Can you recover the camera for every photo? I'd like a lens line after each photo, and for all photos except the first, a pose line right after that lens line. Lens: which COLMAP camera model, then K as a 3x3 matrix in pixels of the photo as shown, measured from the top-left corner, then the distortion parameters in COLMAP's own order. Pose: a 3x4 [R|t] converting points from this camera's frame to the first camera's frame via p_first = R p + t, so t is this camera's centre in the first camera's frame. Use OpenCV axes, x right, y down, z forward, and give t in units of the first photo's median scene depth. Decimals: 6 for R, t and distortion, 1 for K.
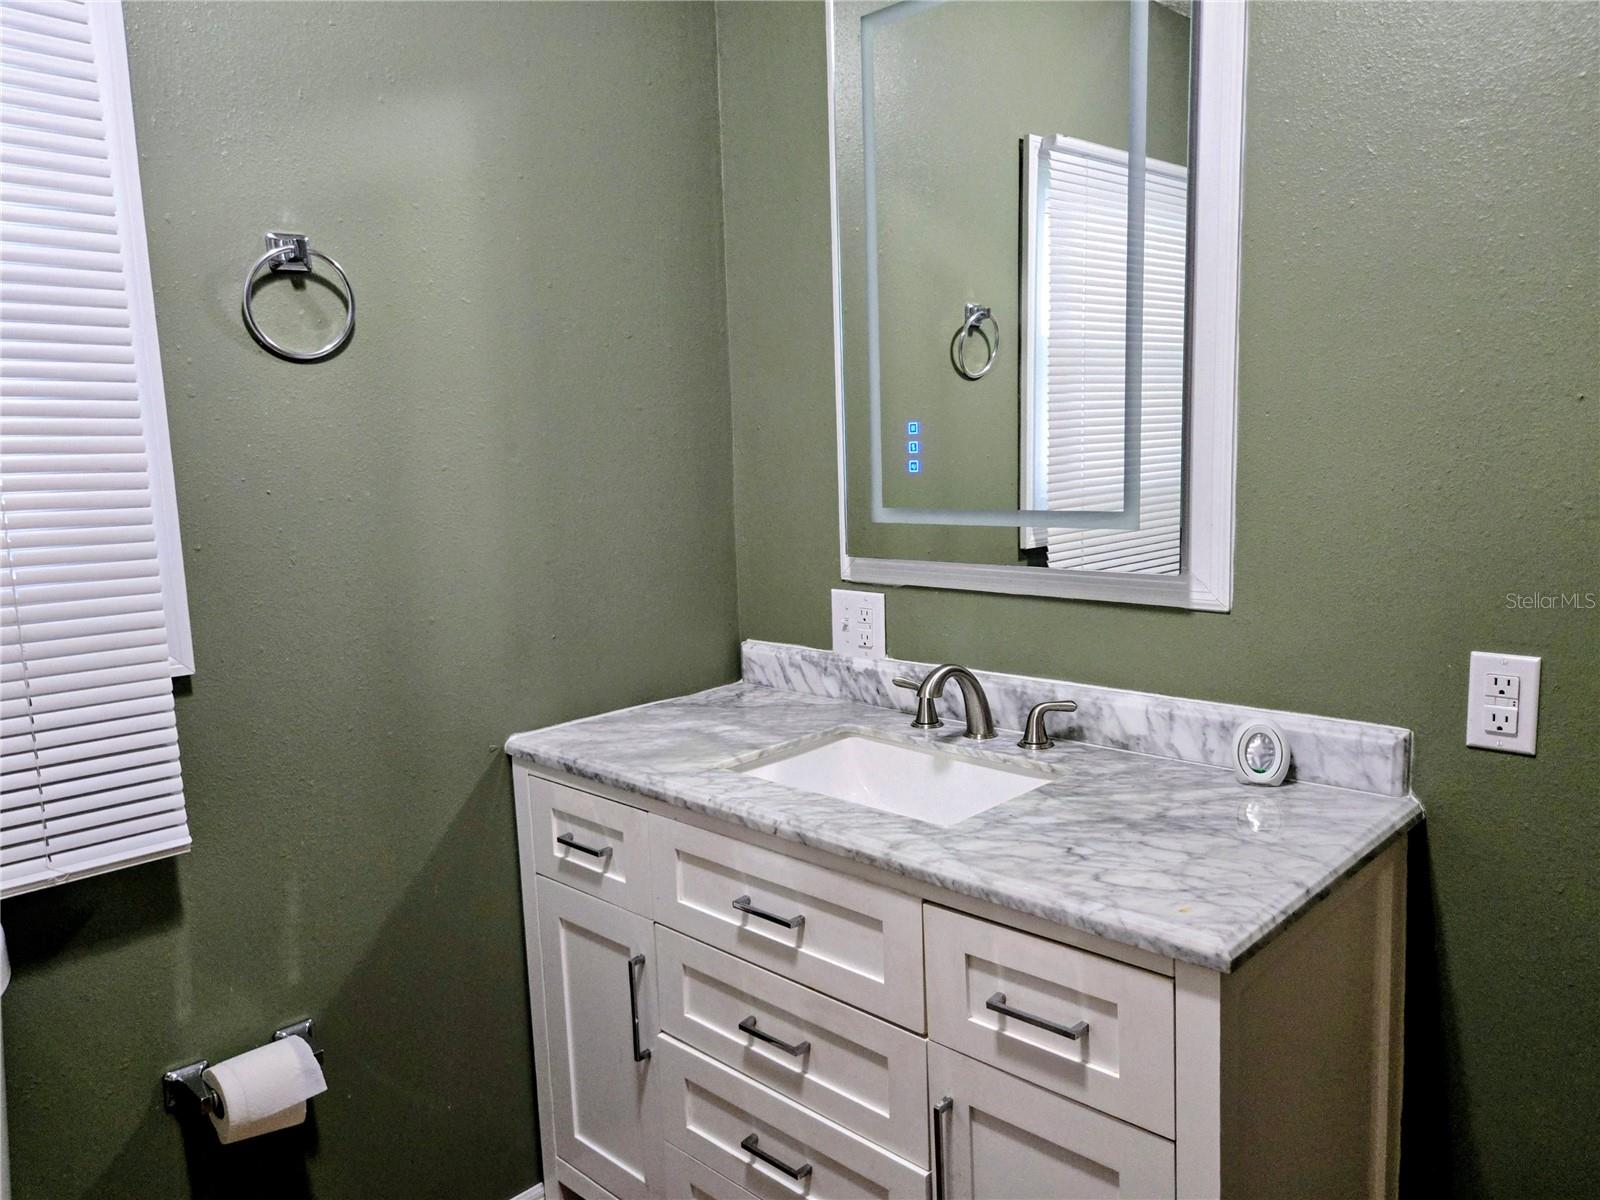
lens RADIAL K [[1105.1, 0, 800.0], [0, 1105.1, 600.0], [0, 0, 1]] dist [0.066569, -0.053913]
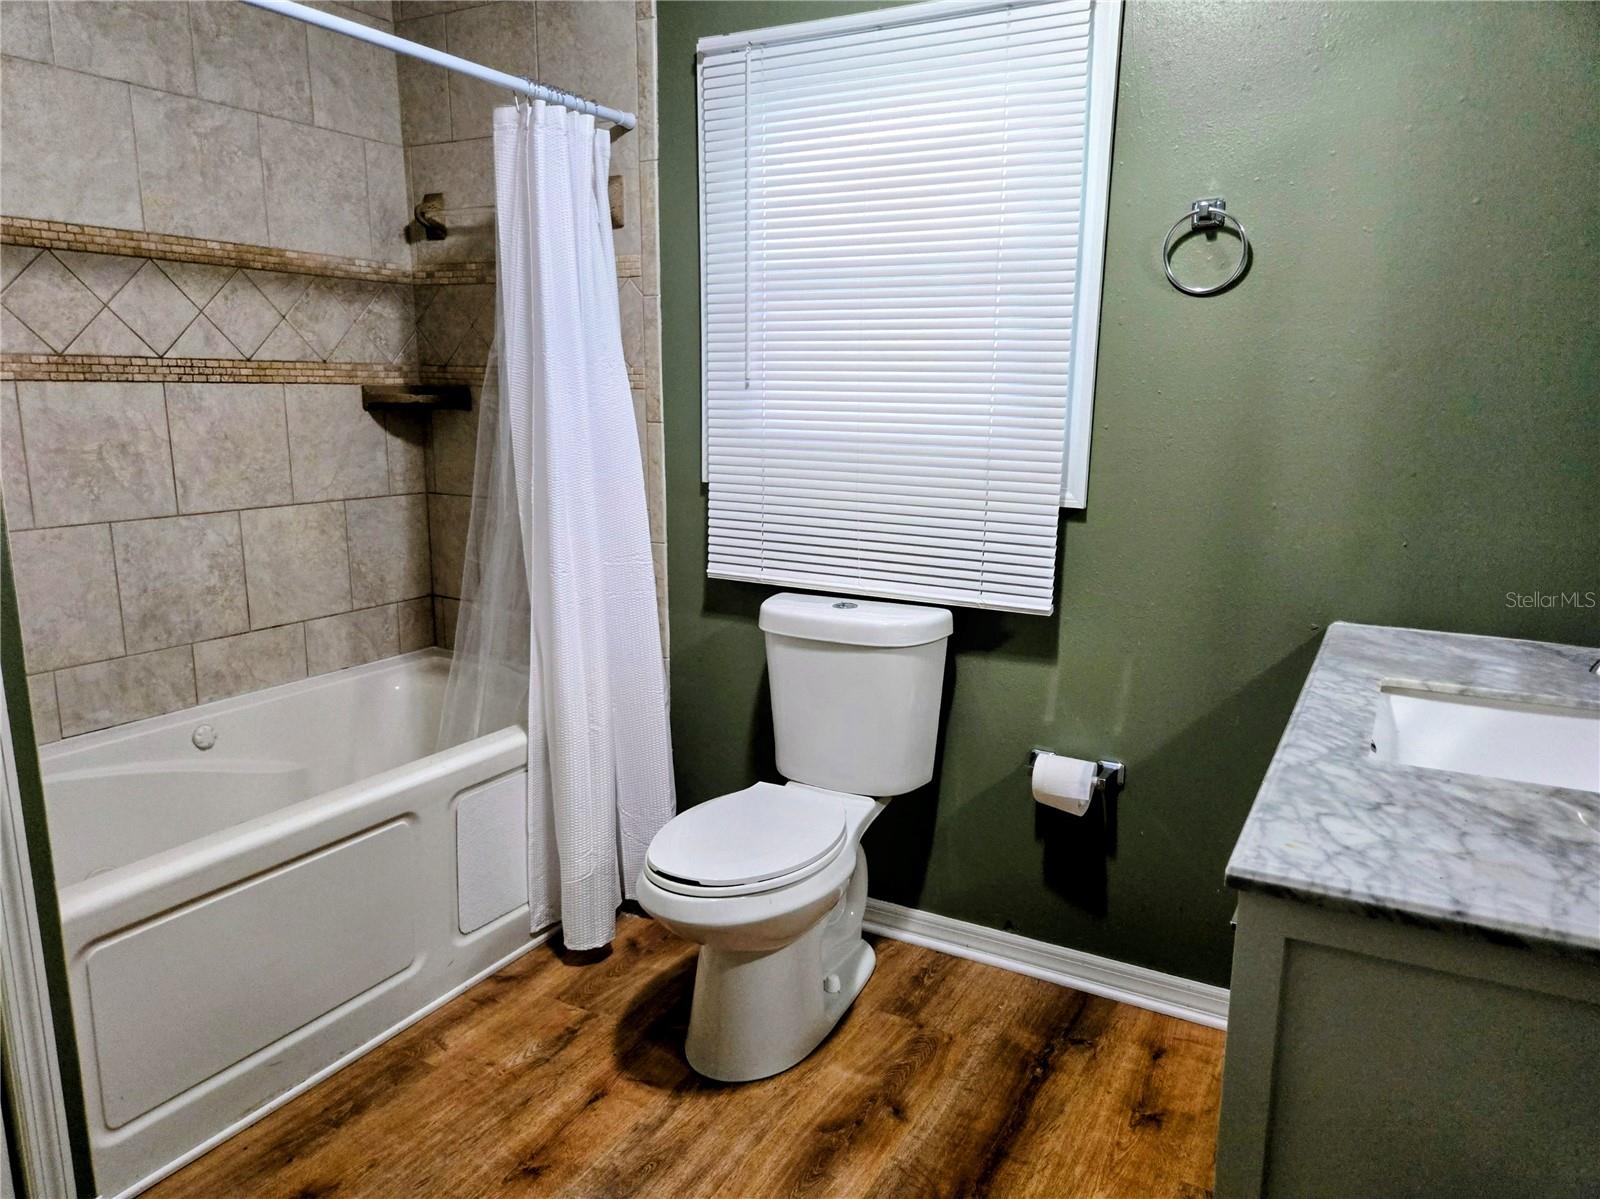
lens RADIAL K [[1105.1, 0, 800.0], [0, 1105.1, 599.5], [0, 0, 1]] dist [0.066569, -0.053913]
pose [[0.243438, 0.213775, -0.946065, 0.934752], [-0.137213, 0.973189, 0.184596, -0.046776], [0.960162, 0.084875, 0.266244, 0.250376]]
